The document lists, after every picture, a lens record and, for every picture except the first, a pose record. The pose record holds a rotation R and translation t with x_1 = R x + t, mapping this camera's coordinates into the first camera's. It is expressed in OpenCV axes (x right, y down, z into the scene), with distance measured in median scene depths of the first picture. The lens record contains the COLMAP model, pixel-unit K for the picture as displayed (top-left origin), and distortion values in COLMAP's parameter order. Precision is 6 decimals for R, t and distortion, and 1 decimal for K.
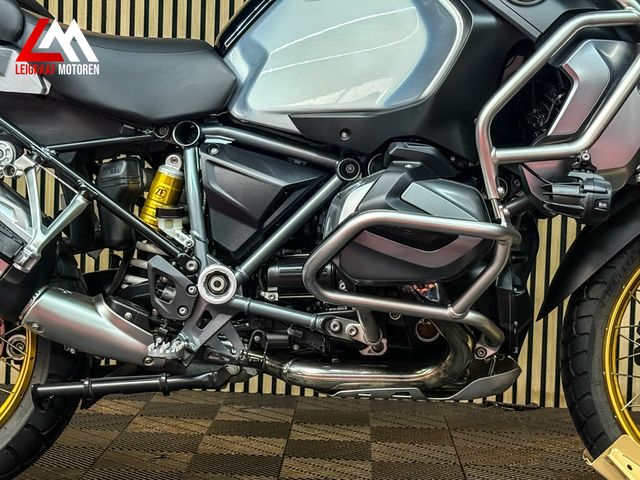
lens RADIAL K [[1353.9, 0, 321.3], [0, 1353.9, 243.3], [0, 0, 1]] dist [0.118817, 0.324508]
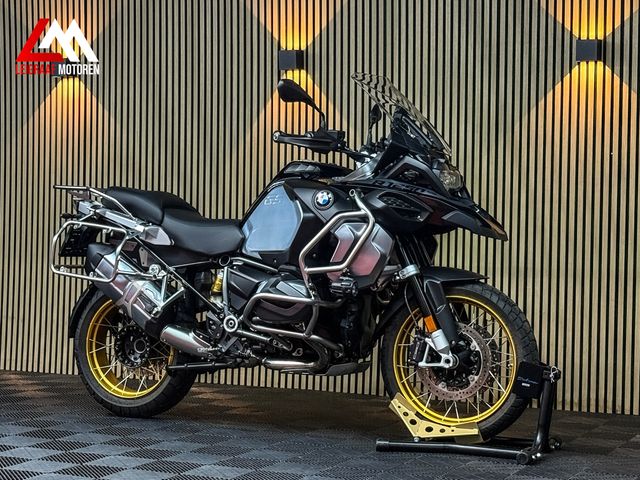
lens RADIAL K [[1353.9, 0, 321.3], [0, 1353.9, 243.3], [0, 0, 1]] dist [0.118817, 0.324508]
pose [[0.922232, -0.015551, -0.386325, 0.985714], [-0.007886, 0.998226, -0.059009, 0.028170], [0.386557, 0.057466, 0.920473, -1.131936]]
